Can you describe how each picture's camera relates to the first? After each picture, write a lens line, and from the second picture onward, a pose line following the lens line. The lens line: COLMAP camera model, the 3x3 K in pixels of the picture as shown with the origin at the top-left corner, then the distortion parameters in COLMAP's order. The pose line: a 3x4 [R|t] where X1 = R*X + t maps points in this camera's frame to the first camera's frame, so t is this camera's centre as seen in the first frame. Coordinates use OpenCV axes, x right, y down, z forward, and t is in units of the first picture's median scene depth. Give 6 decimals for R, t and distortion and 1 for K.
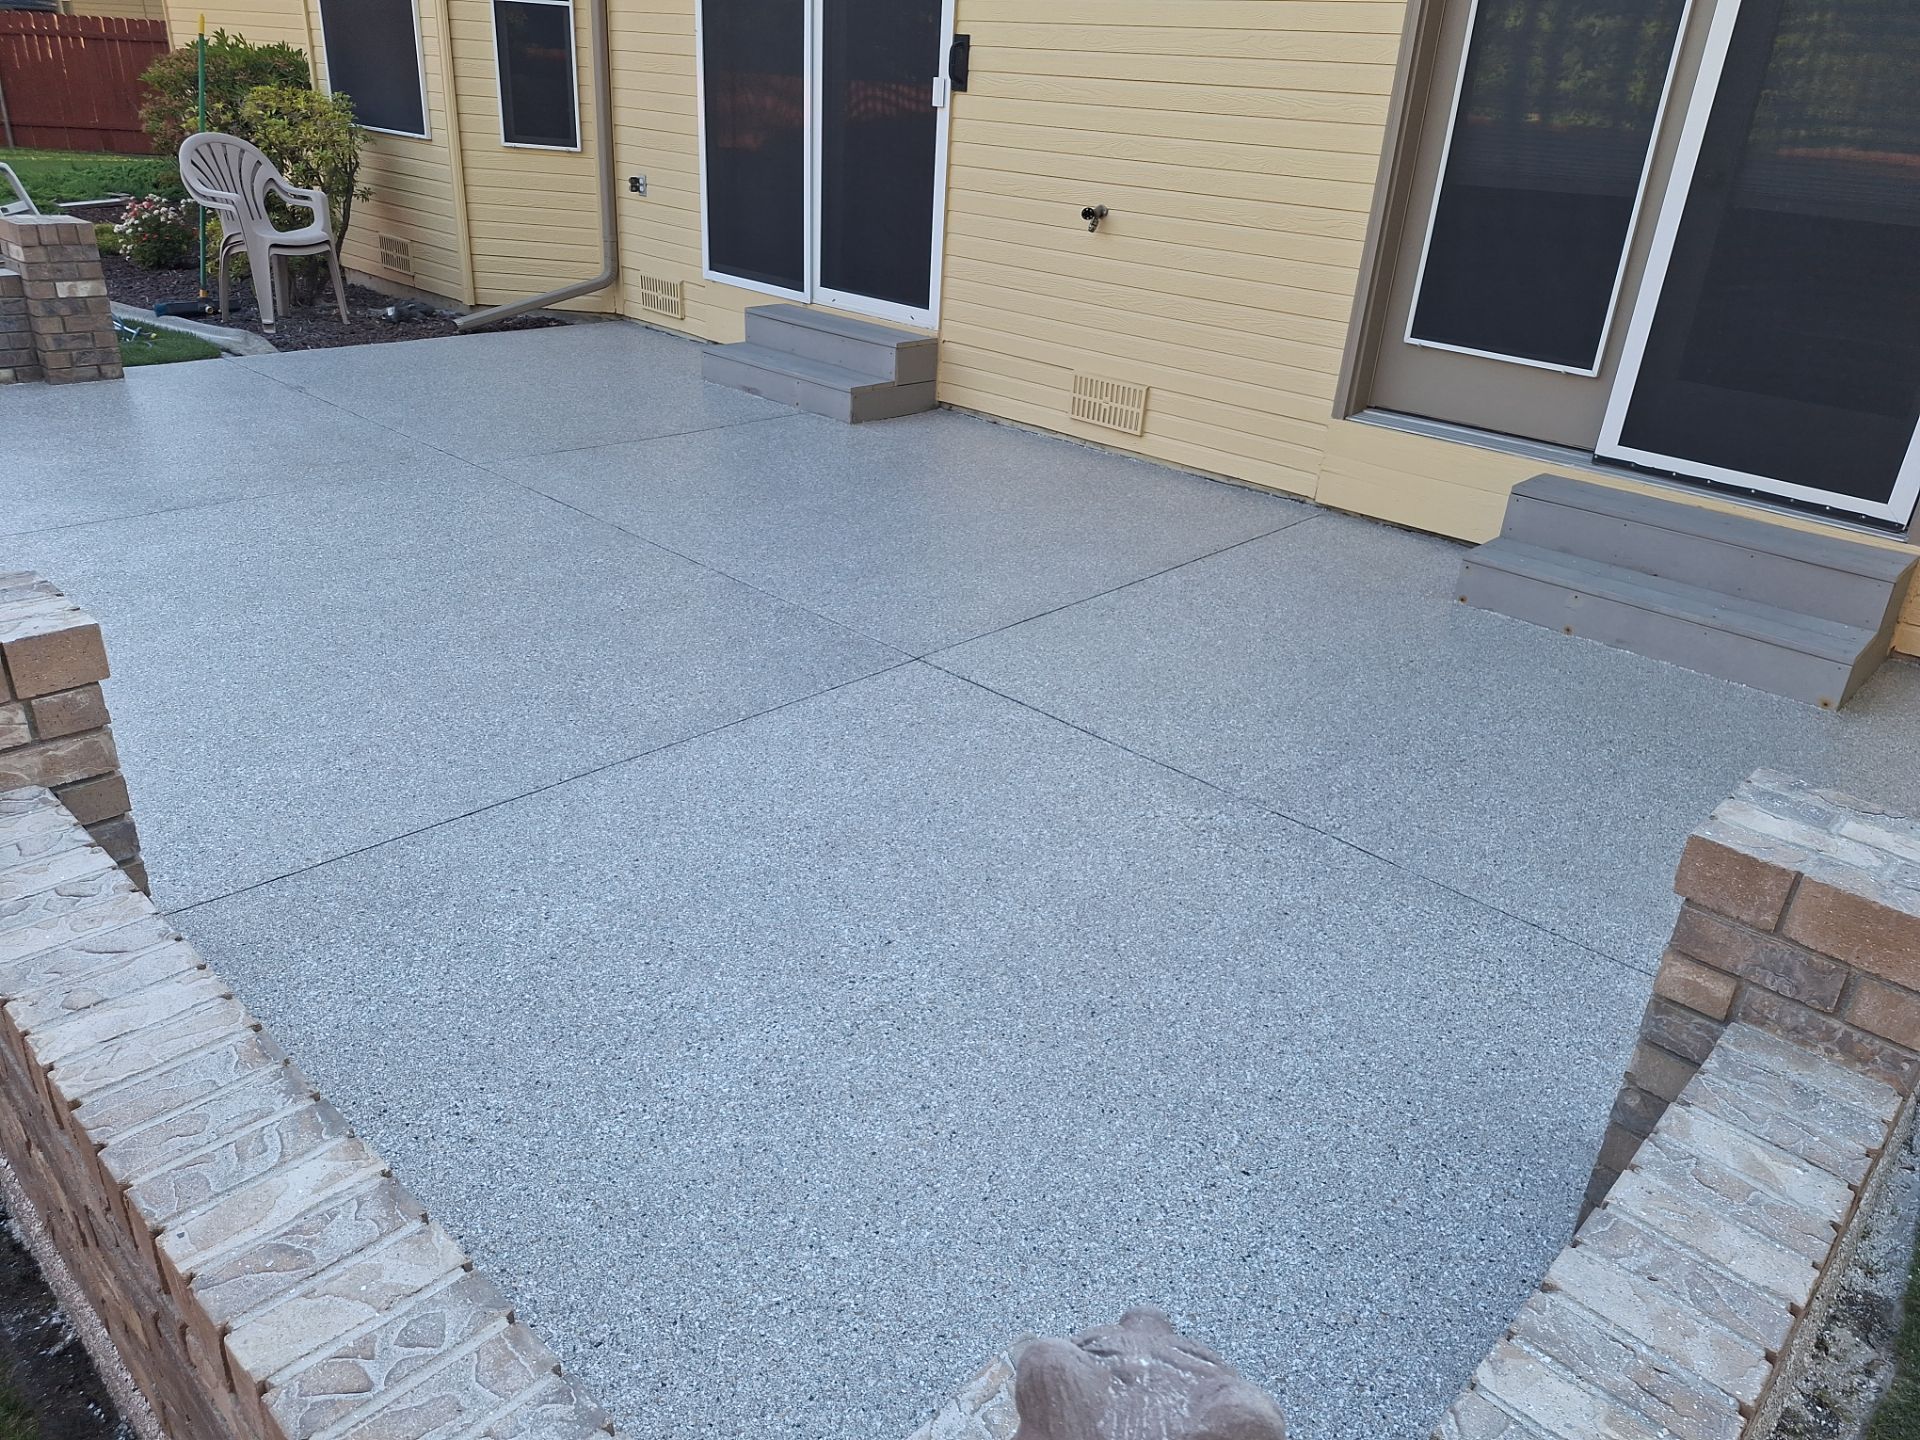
lens RADIAL K [[1350.3, 0, 960.6], [0, 1350.3, 722.0], [0, 0, 1]] dist [0.048157, -0.044505]
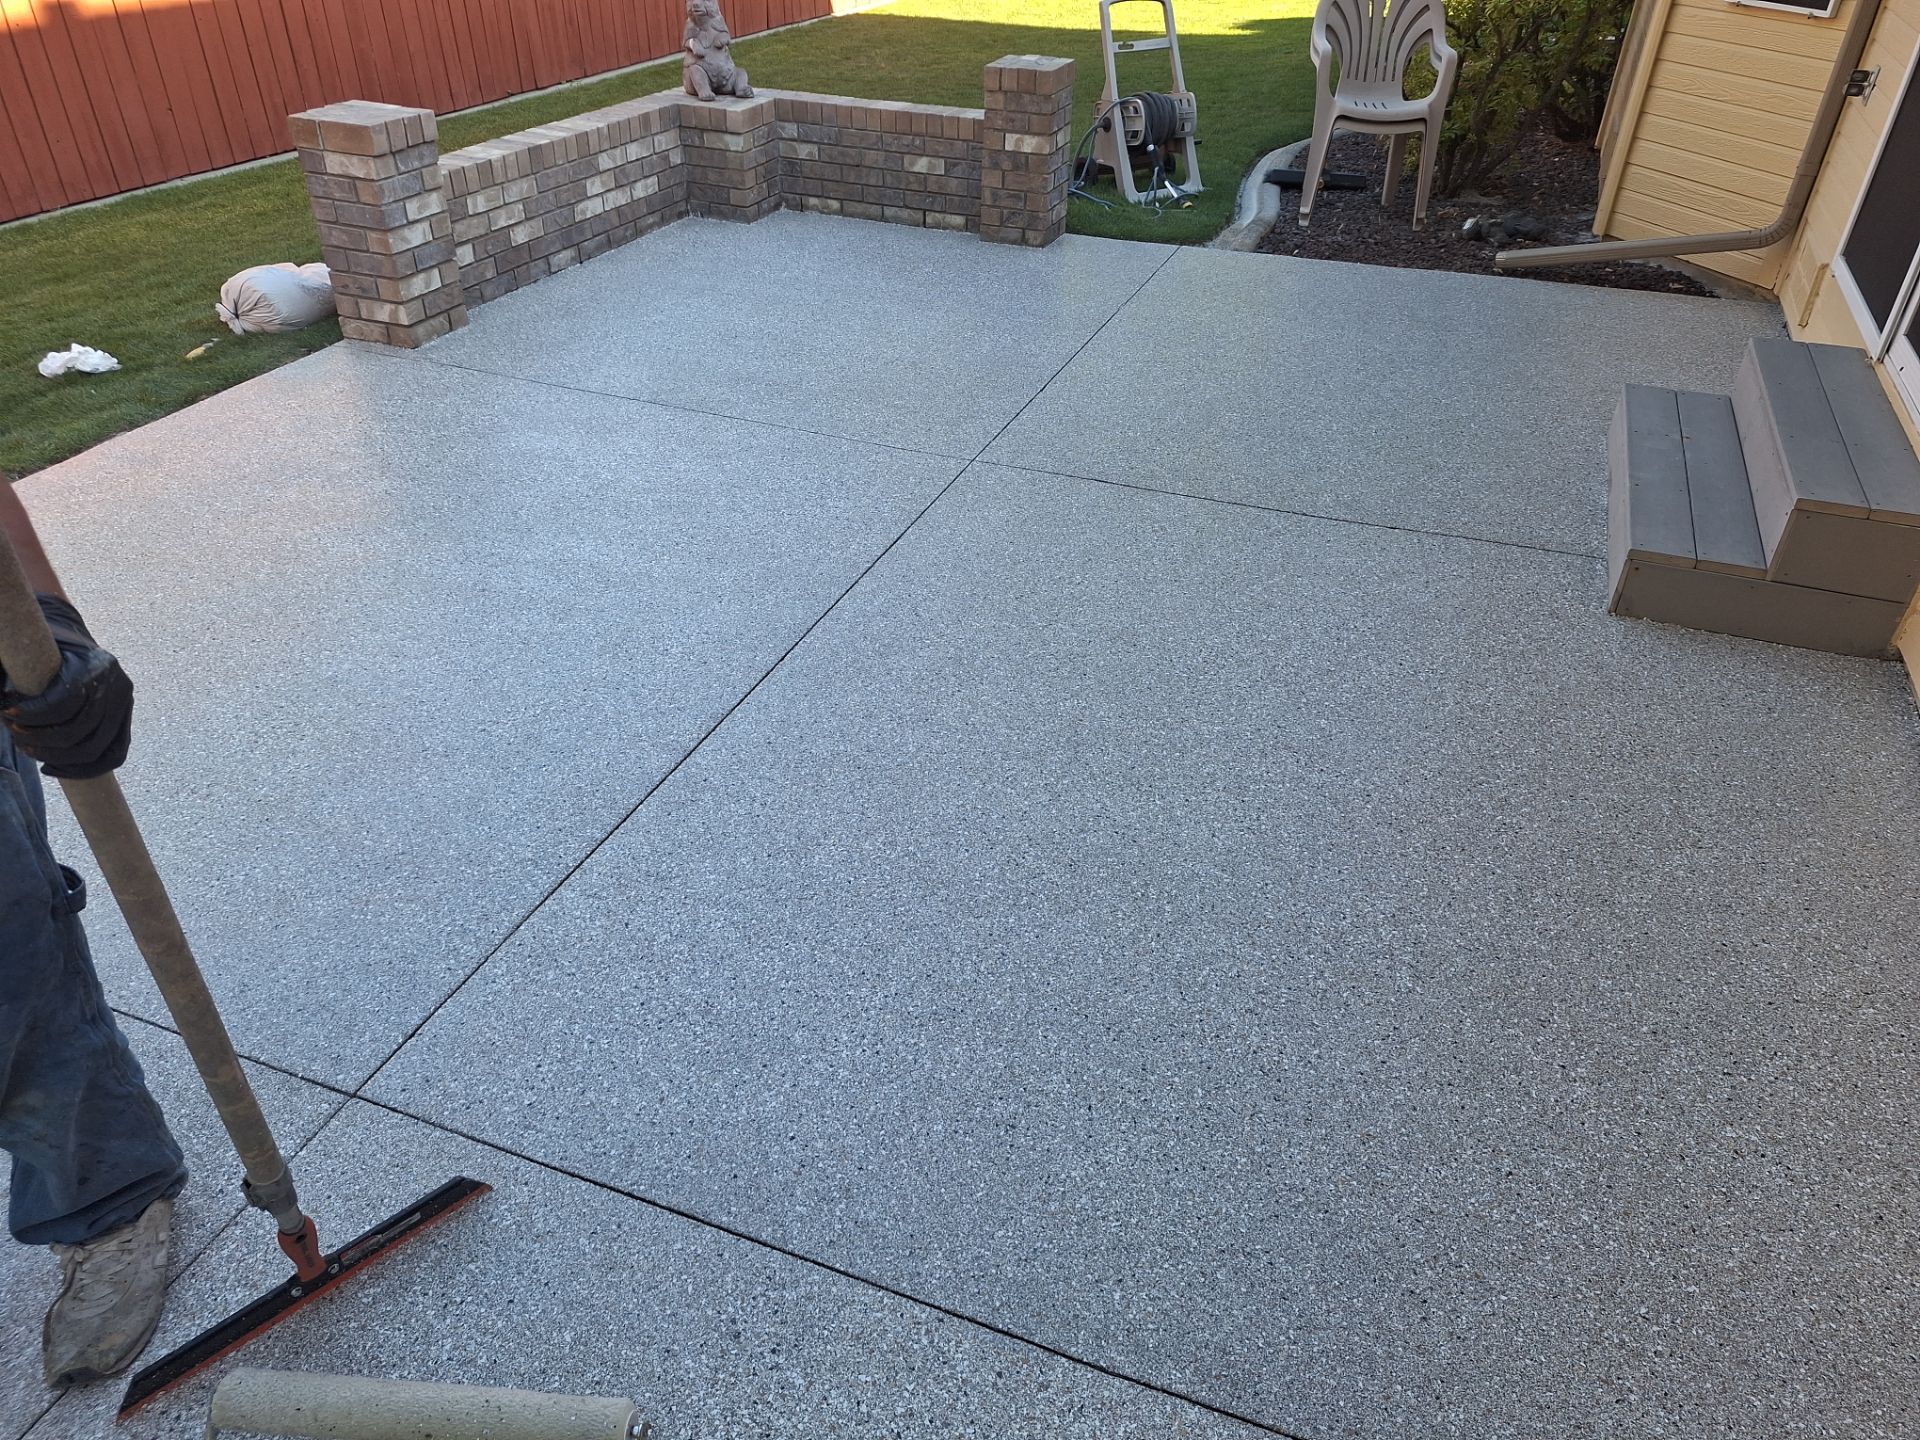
lens RADIAL K [[1350.3, 0, 966.4], [0, 1350.3, 729.1], [0, 0, 1]] dist [0.048157, -0.044505]
pose [[0.388162, 0.478324, -0.787741, 0.312318], [-0.385478, 0.860666, 0.332658, -0.329622], [0.837100, 0.174531, 0.518461, 0.691777]]
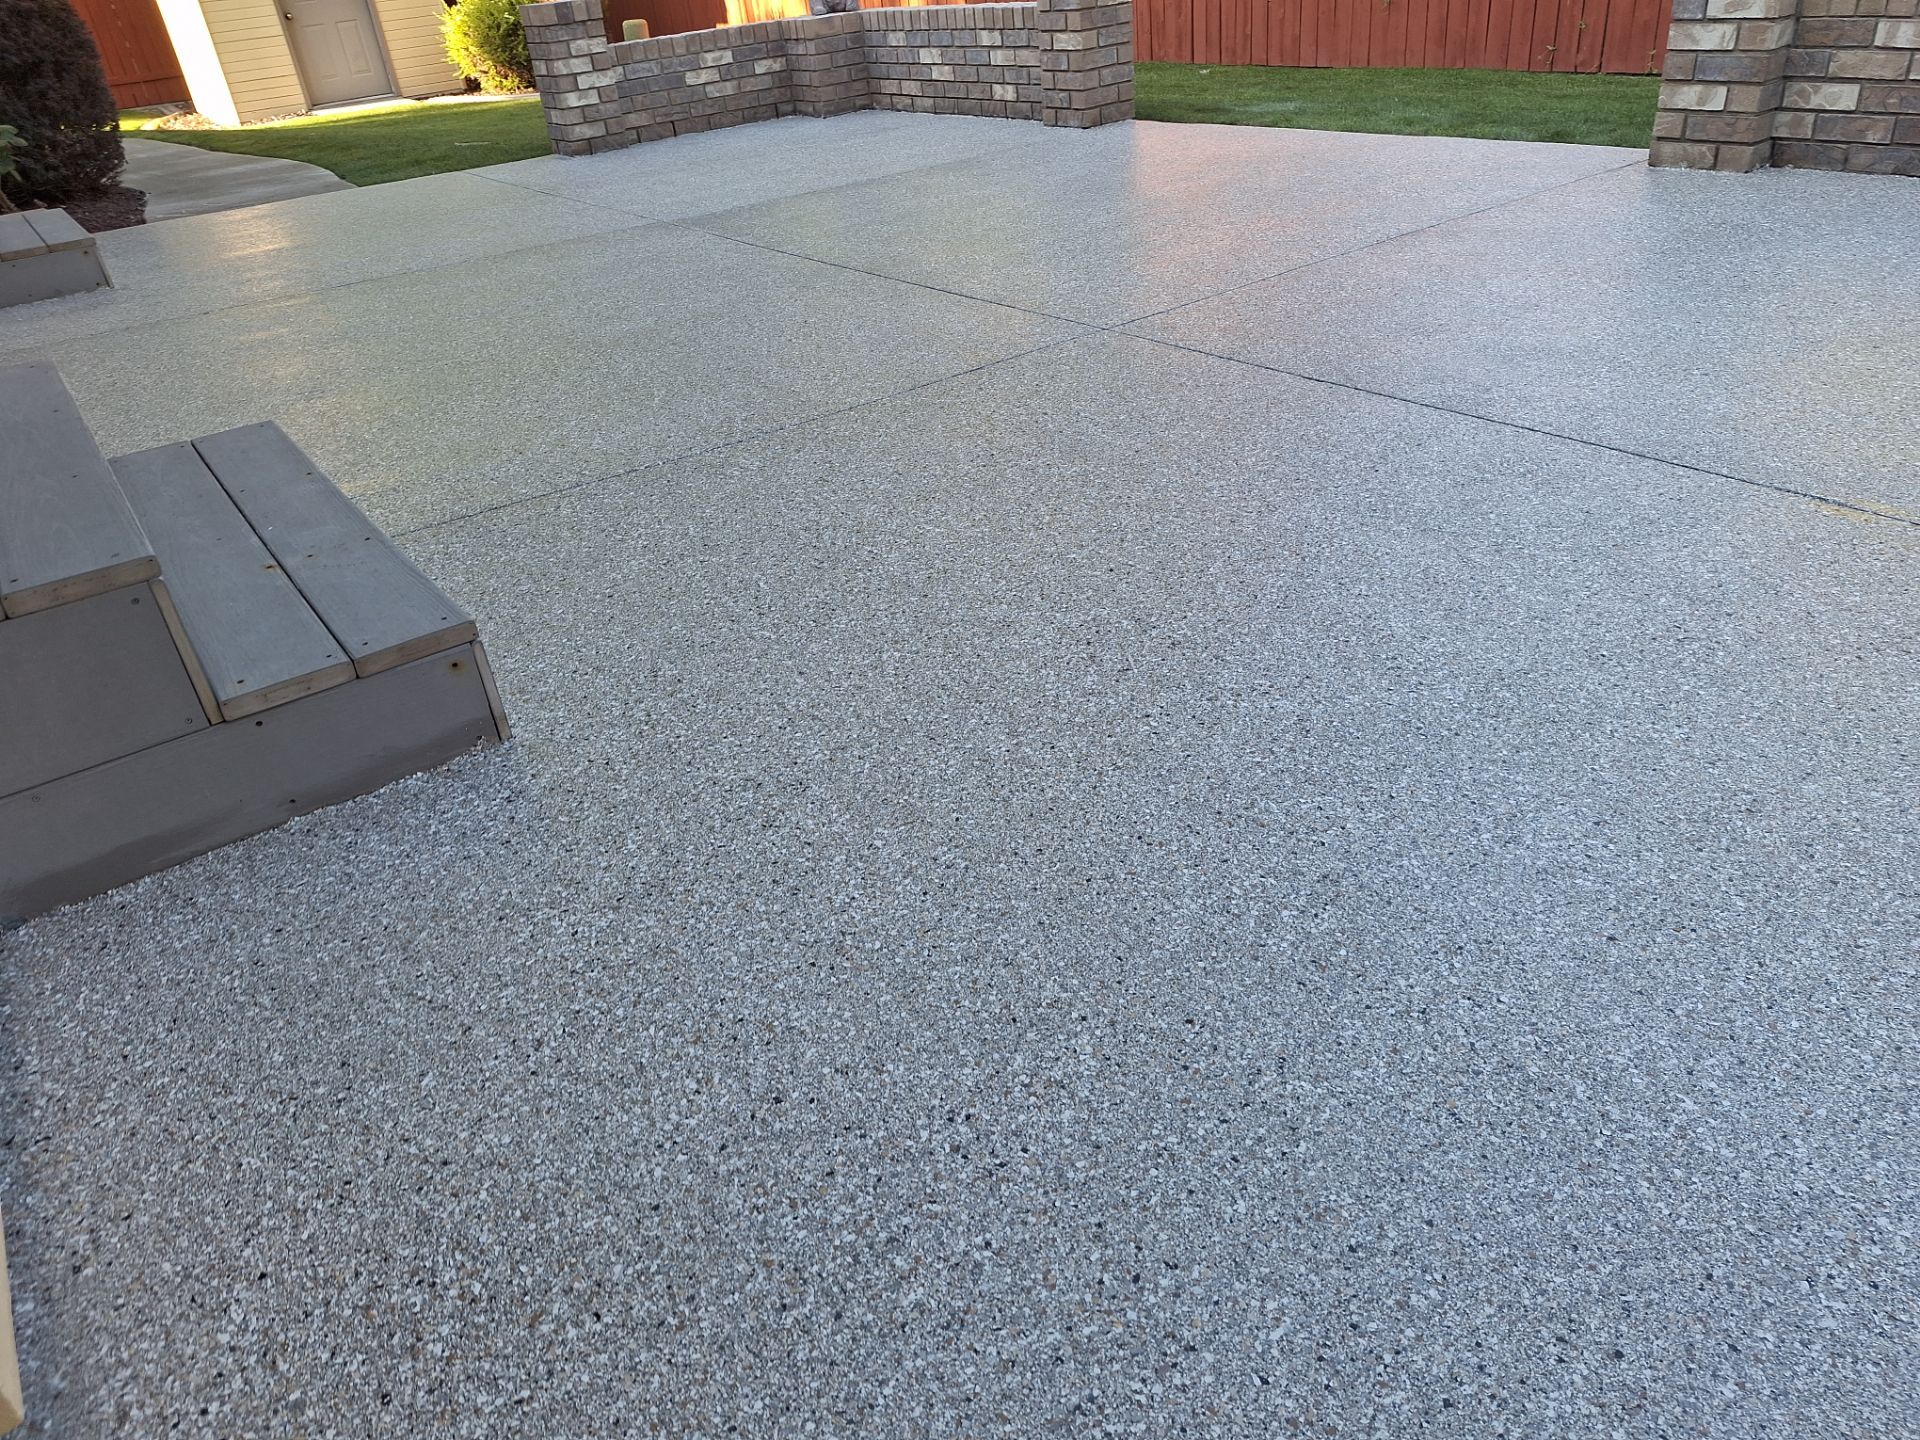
lens RADIAL K [[1350.3, 0, 962.3], [0, 1350.3, 716.0], [0, 0, 1]] dist [0.048157, -0.044505]
pose [[-0.980703, -0.065464, 0.184215, -0.448636], [0.116417, 0.561442, 0.819286, -0.625866], [-0.157060, 0.824923, -0.542987, 1.578196]]
